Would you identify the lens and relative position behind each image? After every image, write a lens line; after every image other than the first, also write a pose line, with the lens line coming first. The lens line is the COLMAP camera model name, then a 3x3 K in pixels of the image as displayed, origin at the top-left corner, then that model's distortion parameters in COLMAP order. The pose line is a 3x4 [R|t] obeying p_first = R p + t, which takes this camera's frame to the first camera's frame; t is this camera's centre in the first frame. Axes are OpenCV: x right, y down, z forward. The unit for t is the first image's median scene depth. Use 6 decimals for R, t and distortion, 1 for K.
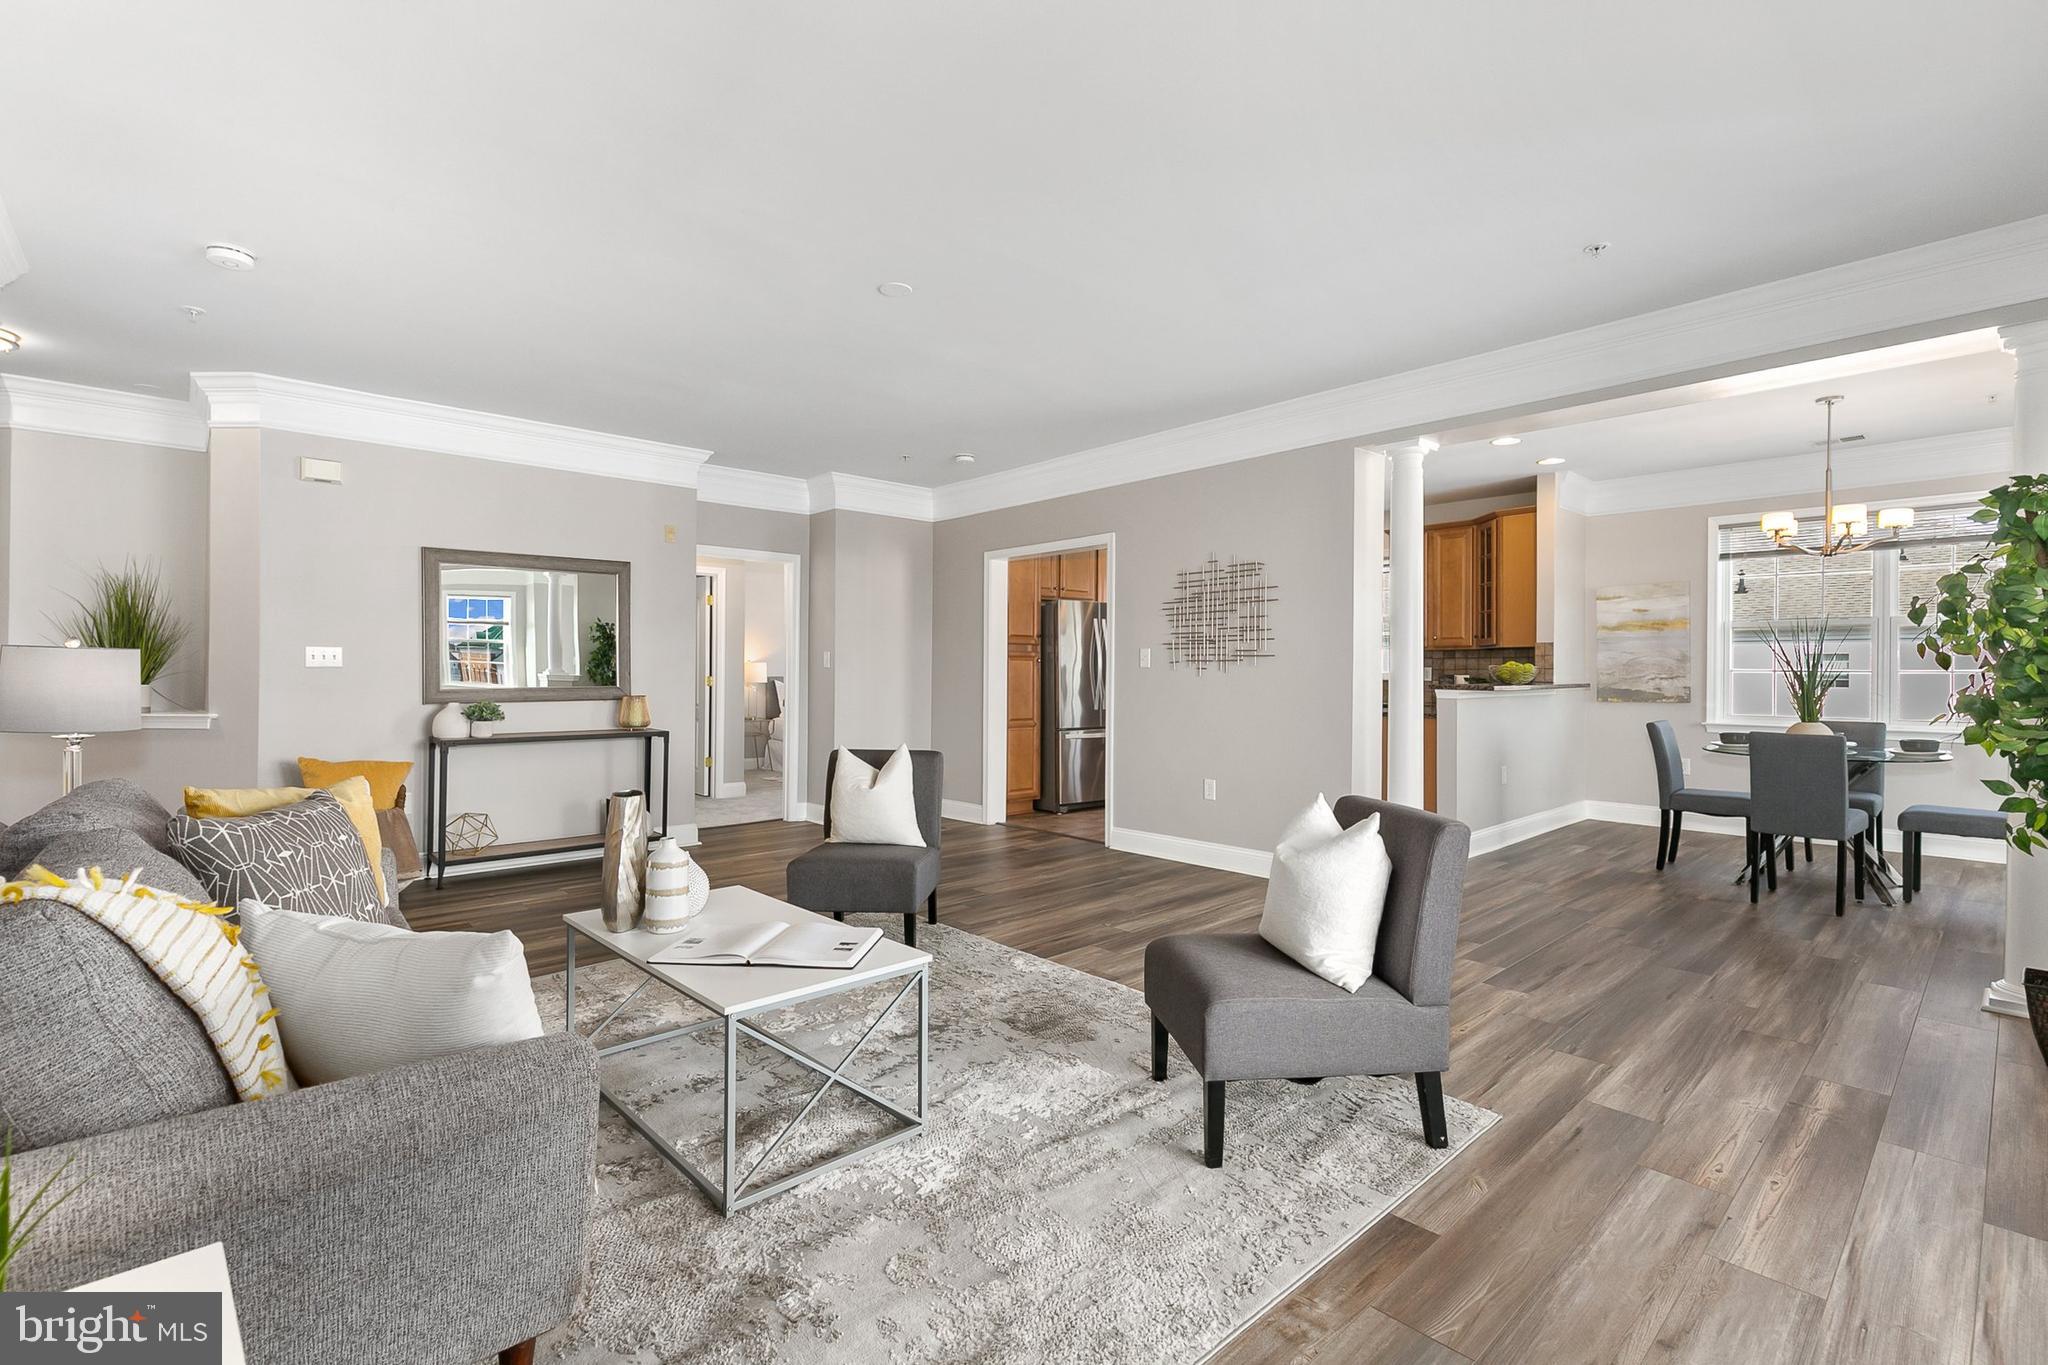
lens RADIAL K [[924.0, 0, 1023.0], [0, 924.0, 671.9], [0, 0, 1]] dist [0.008374, -0.001322]
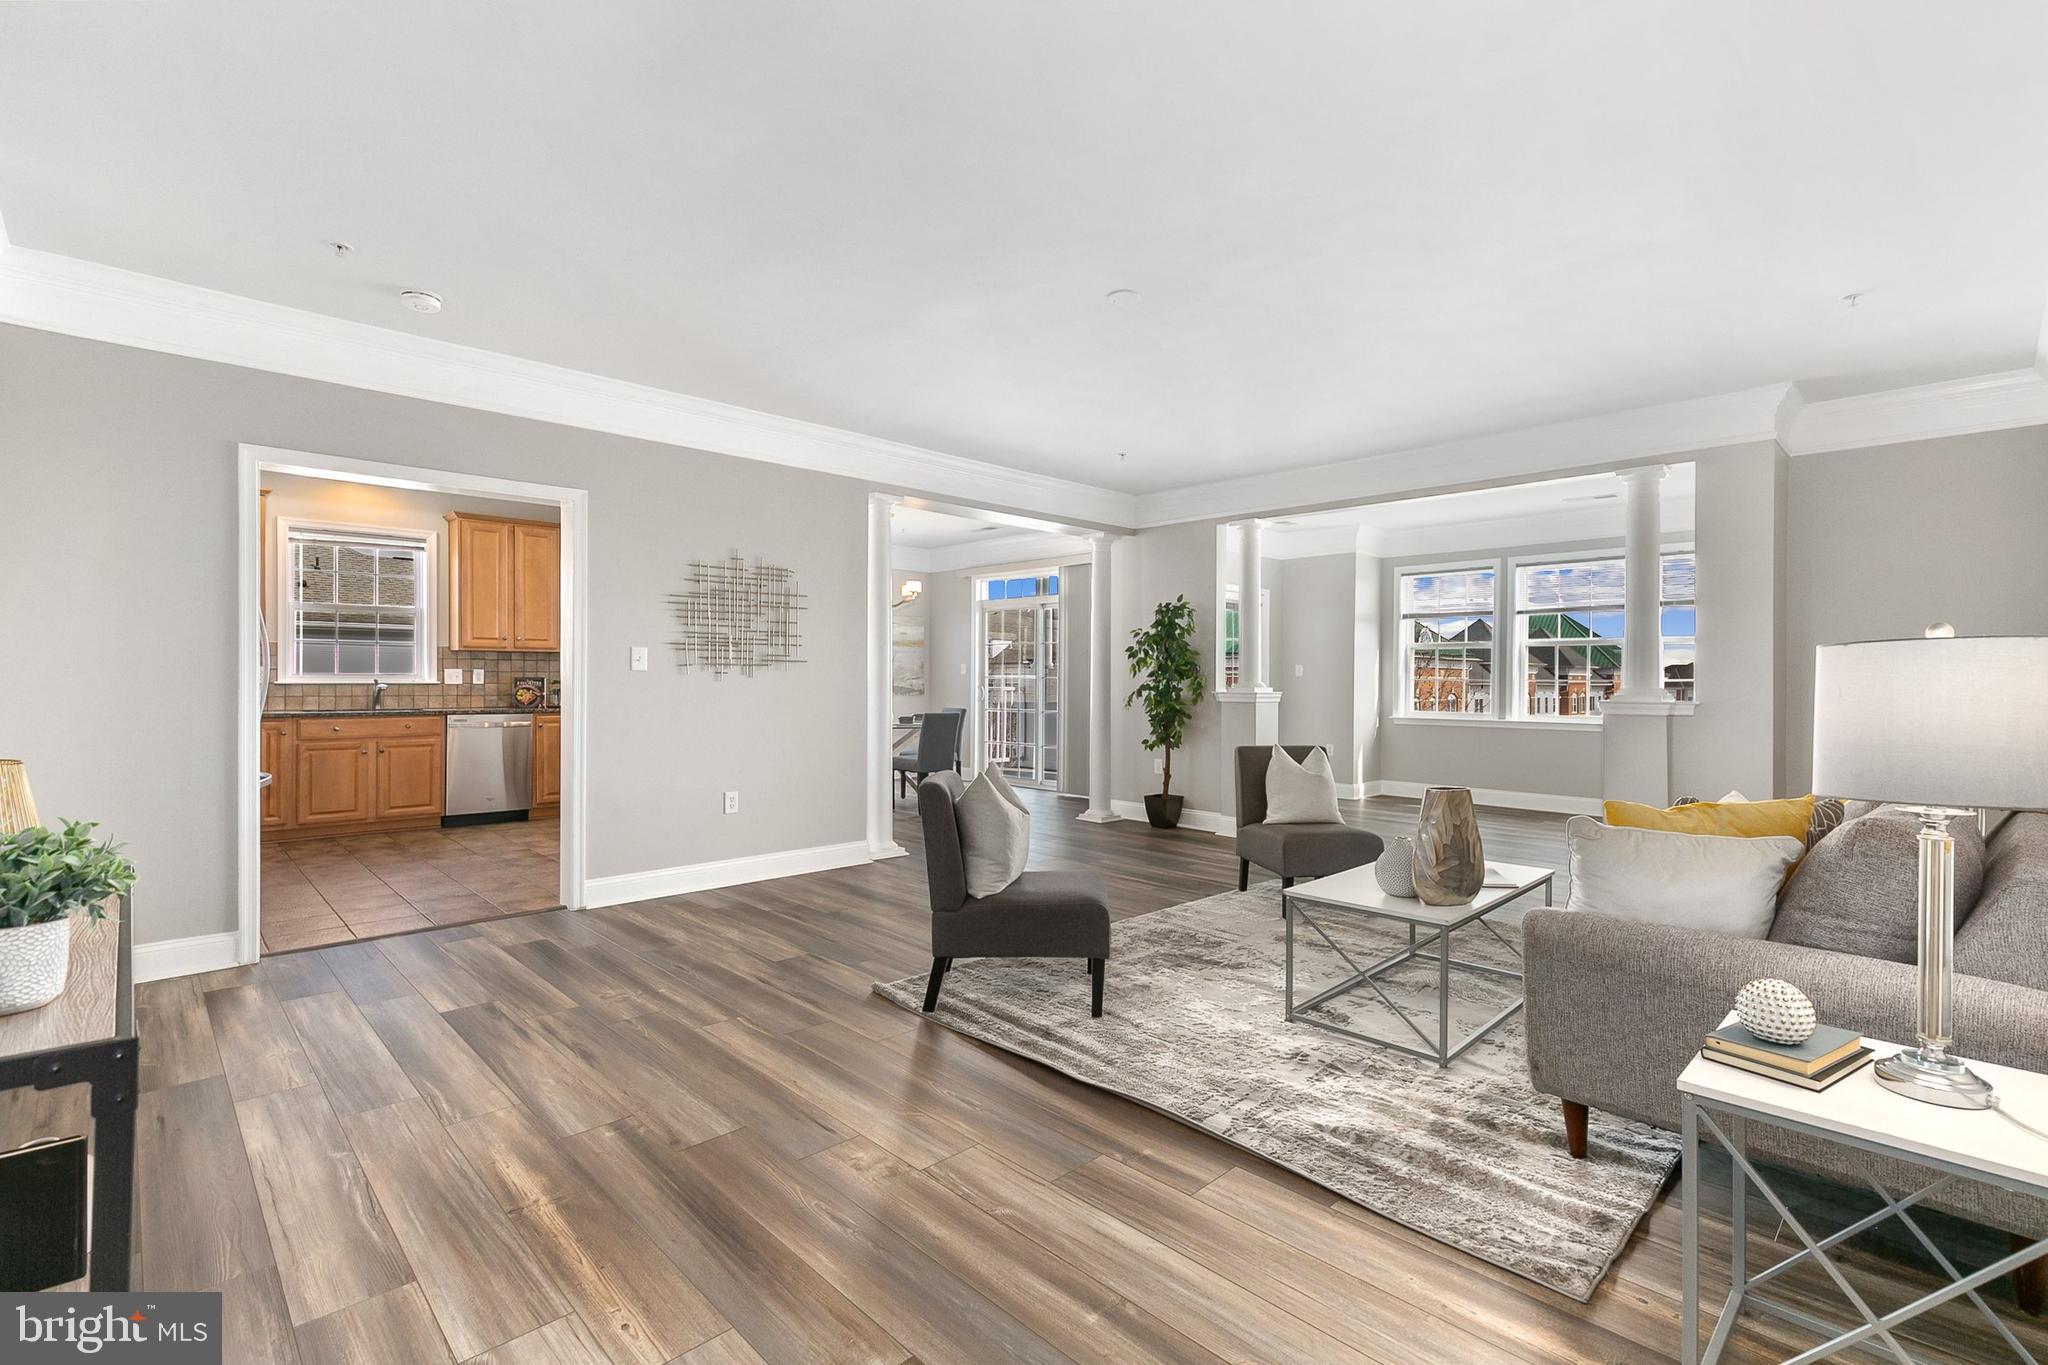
lens RADIAL K [[924.0, 0, 1017.7], [0, 924.0, 688.7], [0, 0, 1]] dist [0.007881, 0.000241]
pose [[-0.025744, -0.013130, 0.999582, -0.740799], [-0.007635, 0.999887, 0.012938, -0.002119], [-0.999639, -0.007299, -0.025841, 0.736754]]
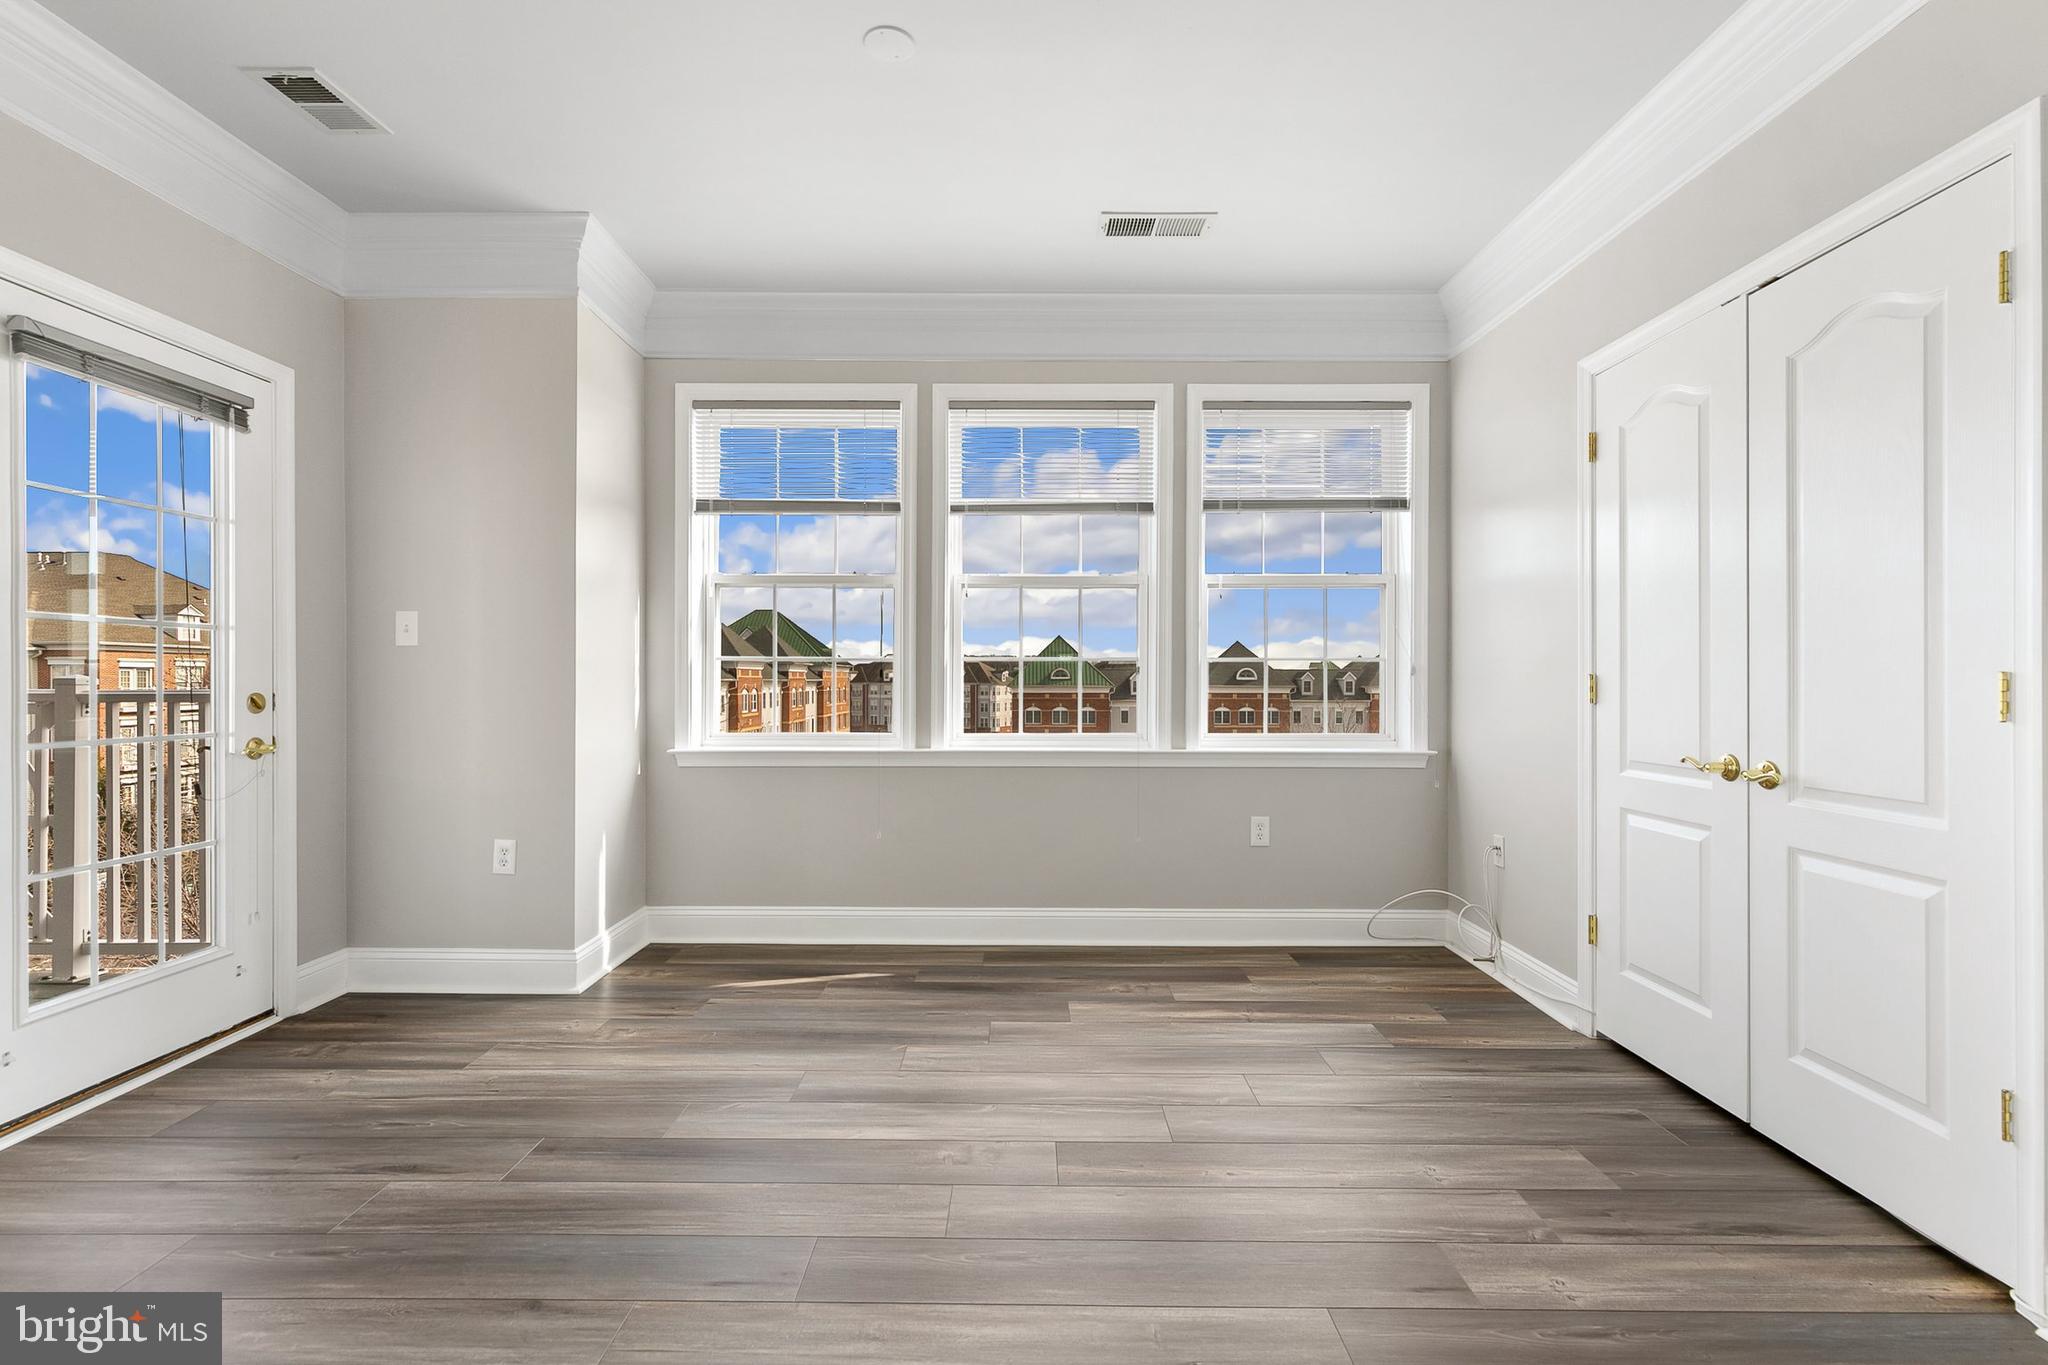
lens RADIAL K [[924.0, 0, 1017.7], [0, 924.0, 688.7], [0, 0, 1]] dist [0.007881, 0.000241]
pose [[-0.729673, -0.012337, 0.683685, 0.267973], [-0.007196, 0.999920, 0.010364, 0.011703], [-0.683758, 0.002642, -0.729704, 0.338100]]
